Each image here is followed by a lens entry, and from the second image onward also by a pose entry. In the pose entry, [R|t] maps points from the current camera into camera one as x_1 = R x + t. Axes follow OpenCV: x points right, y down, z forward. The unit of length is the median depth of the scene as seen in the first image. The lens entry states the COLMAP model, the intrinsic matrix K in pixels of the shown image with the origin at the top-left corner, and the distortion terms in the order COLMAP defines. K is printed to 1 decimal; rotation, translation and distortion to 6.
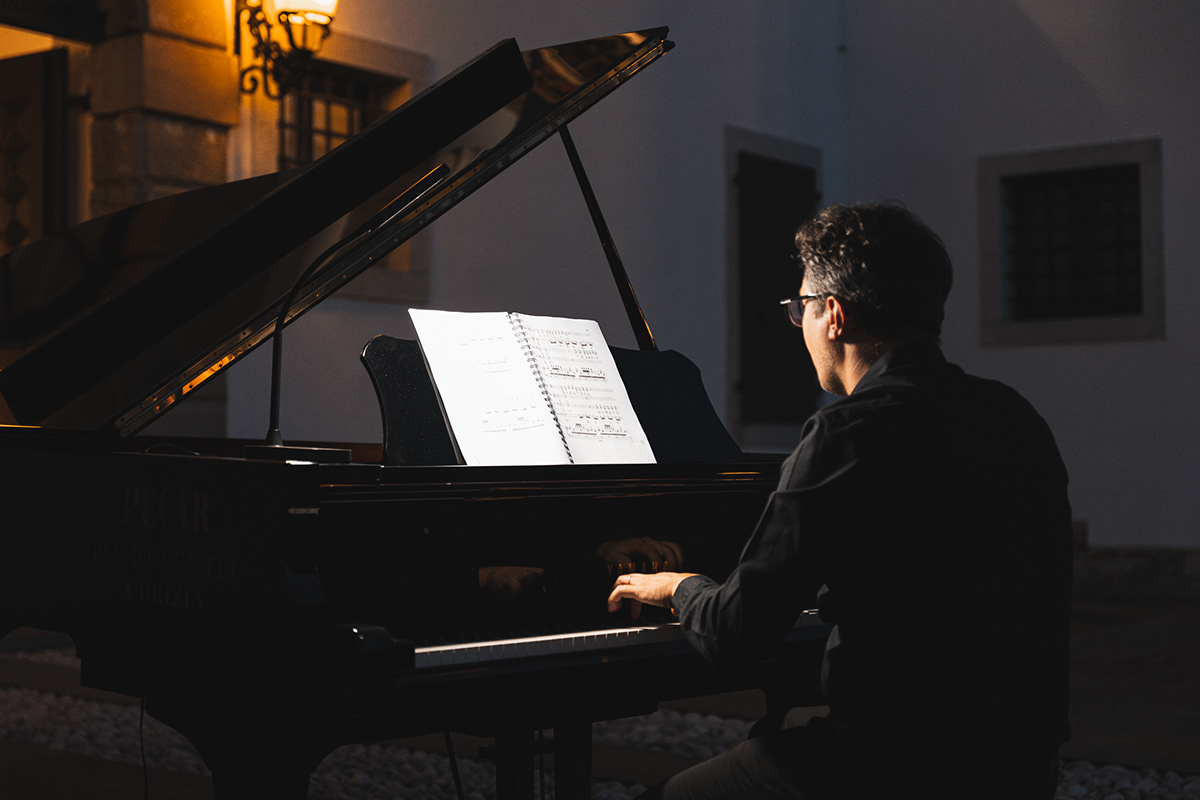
lens RADIAL K [[1996.0, 0, 599.7], [0, 1996.0, 400.6], [0, 0, 1]] dist [-0.008943, 0.000000]
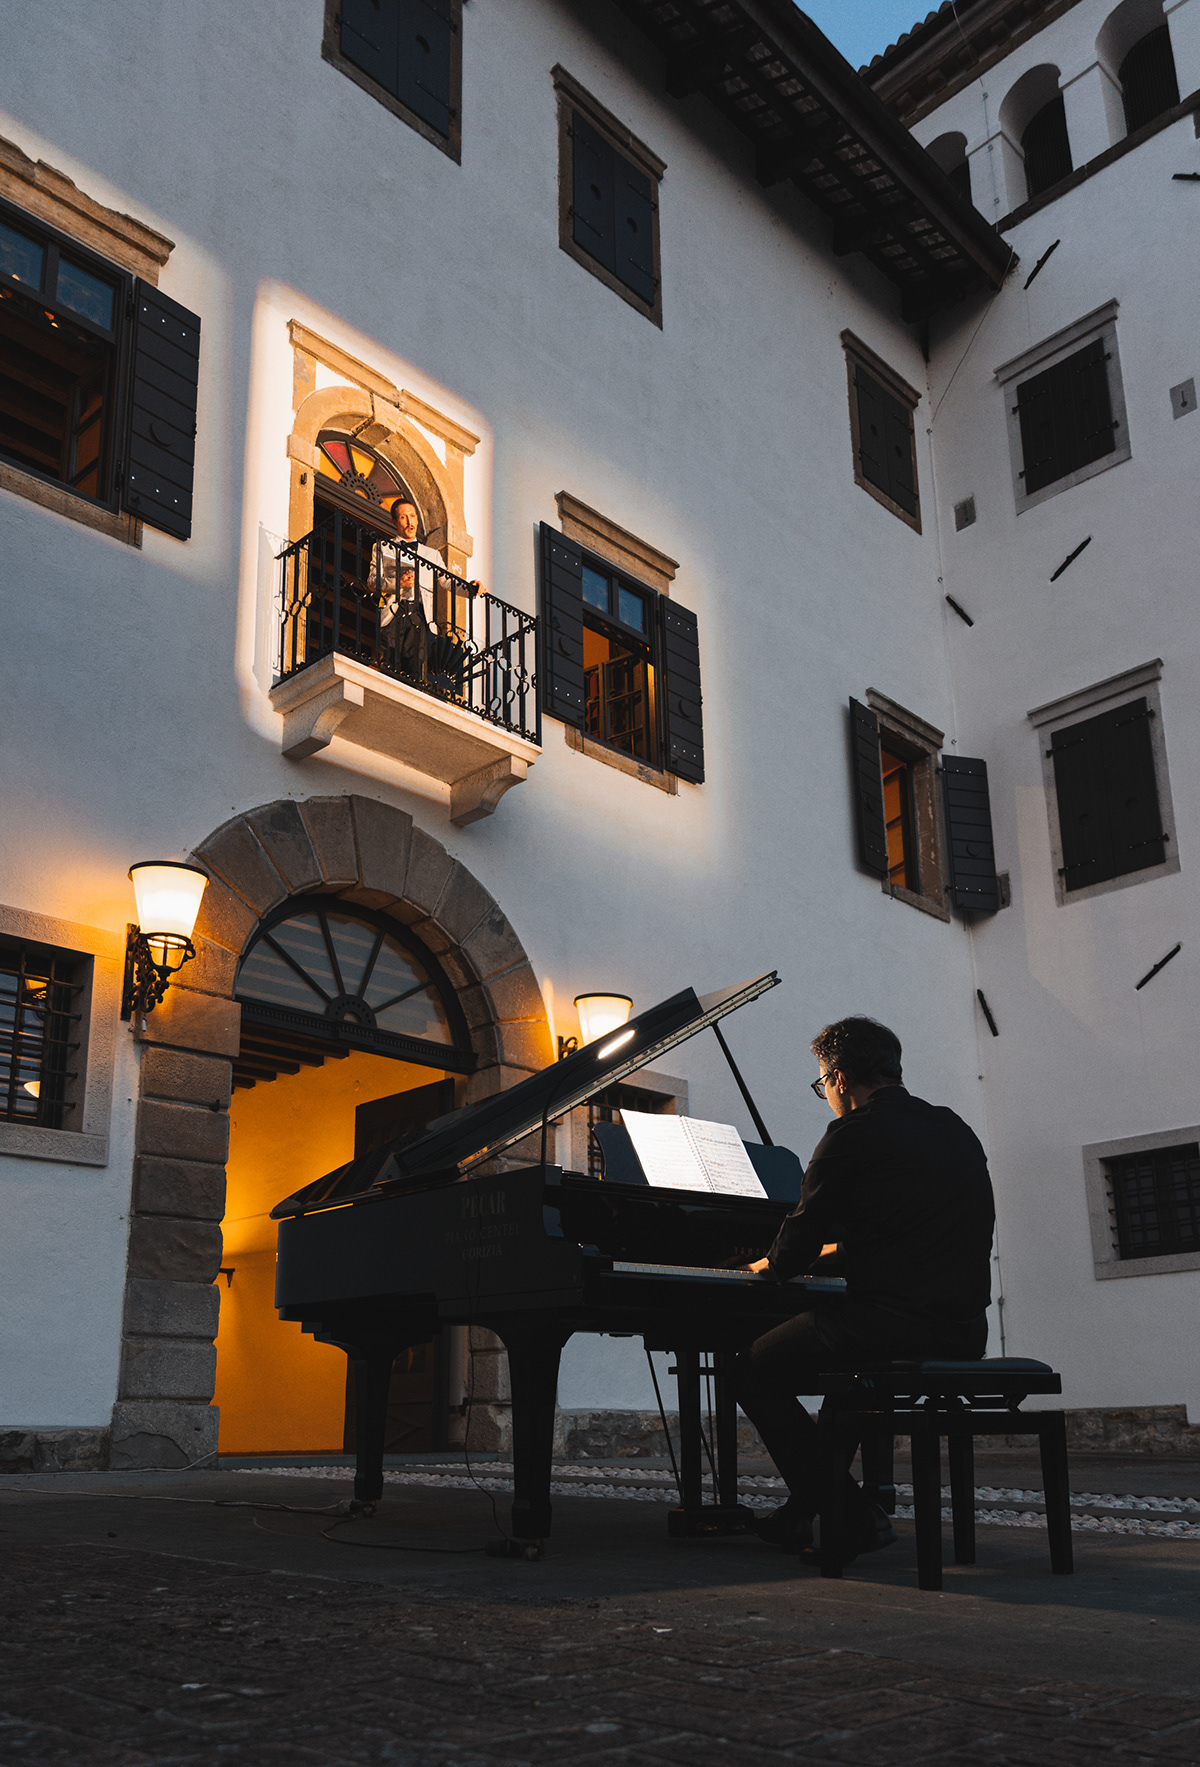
lens RADIAL K [[1415.4, 0, 611.3], [0, 1415.4, 1076.7], [0, 0, 1]] dist [0.001693, -0.004652]
pose [[0.987382, -0.048576, -0.150722, 0.043370], [0.017277, 0.979153, -0.202386, 0.088955], [0.157411, 0.197228, 0.967638, -0.112160]]
